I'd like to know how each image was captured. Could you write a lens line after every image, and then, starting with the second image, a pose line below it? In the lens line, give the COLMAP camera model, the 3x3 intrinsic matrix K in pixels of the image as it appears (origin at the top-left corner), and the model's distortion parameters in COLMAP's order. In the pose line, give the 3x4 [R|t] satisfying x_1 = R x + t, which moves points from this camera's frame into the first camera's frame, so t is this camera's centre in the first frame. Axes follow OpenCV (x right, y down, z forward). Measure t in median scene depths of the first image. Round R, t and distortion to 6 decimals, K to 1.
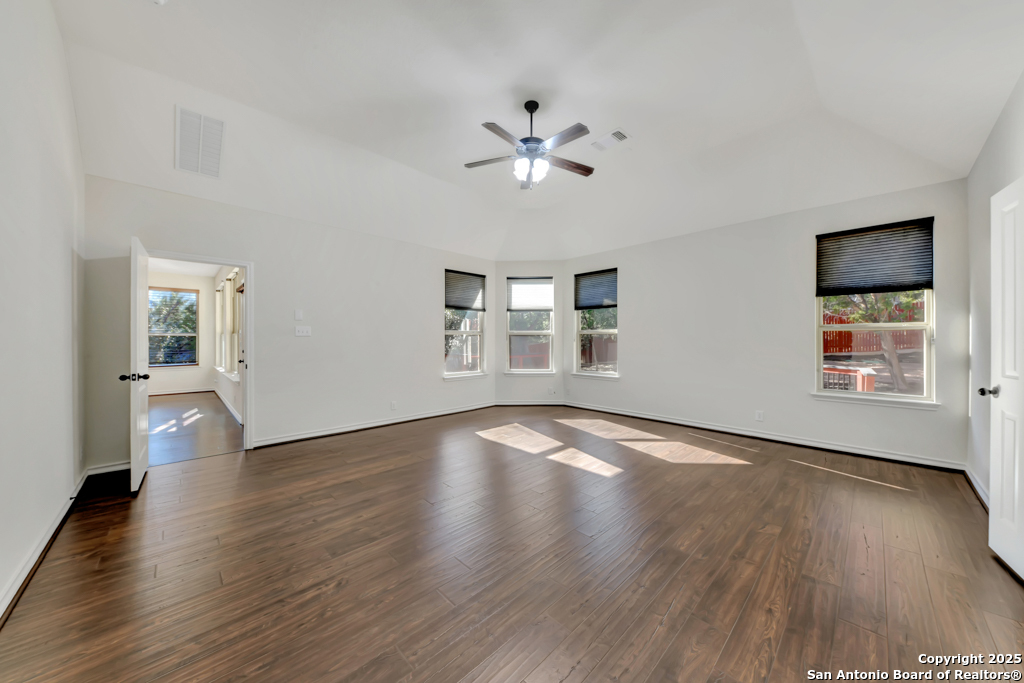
lens RADIAL K [[349.9, 0, 512.0], [0, 349.9, 341.5], [0, 0, 1]] dist [-0.000857, -0.000071]
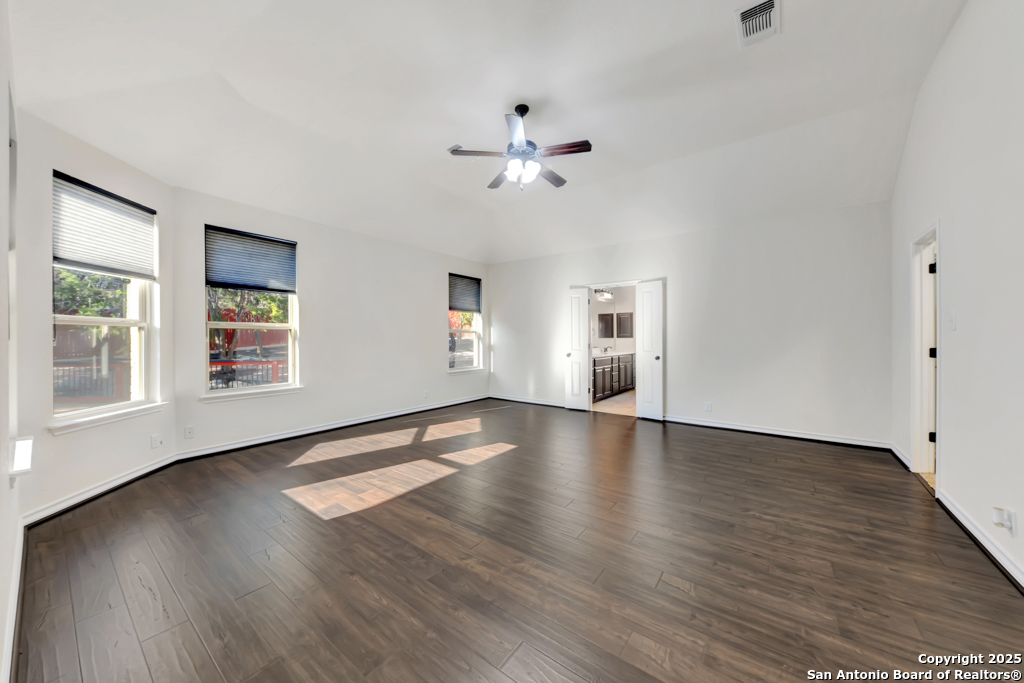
lens RADIAL K [[358.7, 0, 516.9], [0, 358.7, 336.6], [0, 0, 1]] dist [0.000167, -0.000016]
pose [[-0.164024, 0.000135, 0.986456, -0.509538], [0.006137, 0.999981, 0.000884, -0.004289], [-0.986437, 0.006198, -0.164022, 0.618733]]
